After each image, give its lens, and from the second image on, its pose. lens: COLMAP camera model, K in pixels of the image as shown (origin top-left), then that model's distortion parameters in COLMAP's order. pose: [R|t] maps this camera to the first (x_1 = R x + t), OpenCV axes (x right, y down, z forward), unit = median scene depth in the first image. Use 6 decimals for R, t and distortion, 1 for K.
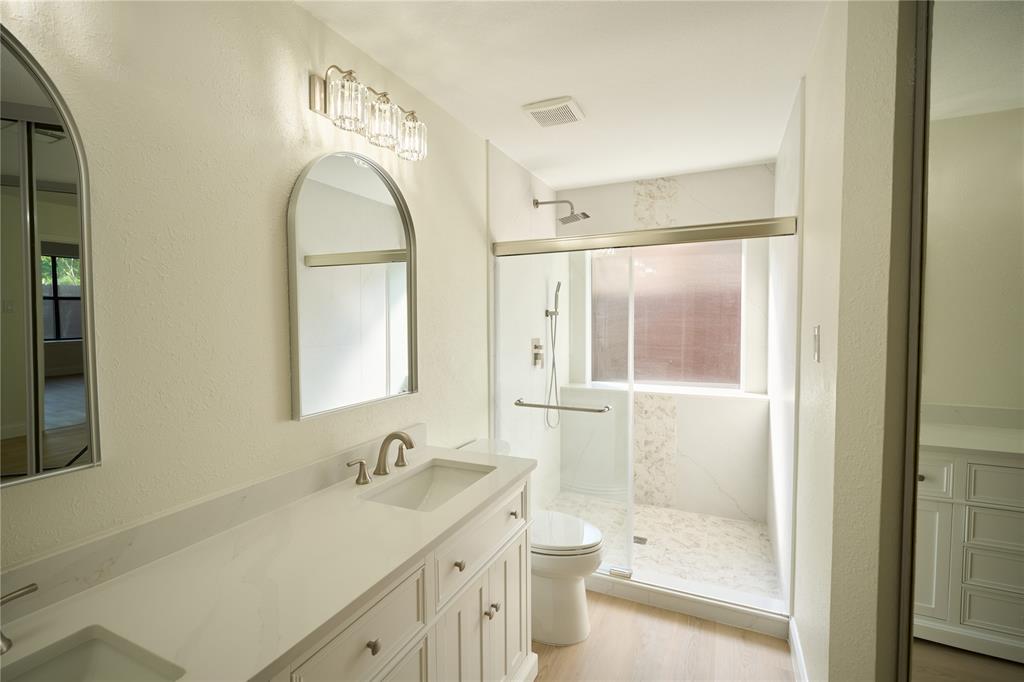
lens RADIAL K [[462.3, 0, 512.1], [0, 462.3, 337.6], [0, 0, 1]] dist [-0.008630, 0.001661]
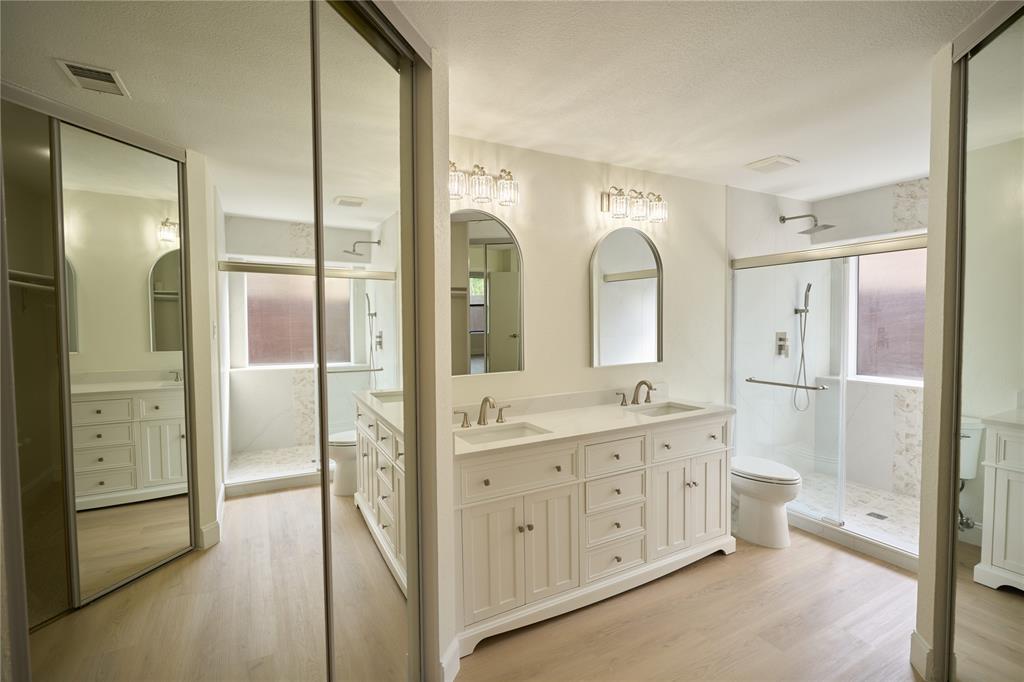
lens RADIAL K [[462.3, 0, 512.6], [0, 462.3, 336.7], [0, 0, 1]] dist [-0.008630, 0.001661]
pose [[0.804605, 0.017401, -0.593555, 0.320936], [-0.016006, 0.999843, 0.007615, 0.023919], [0.593594, 0.003373, 0.804758, -0.595318]]
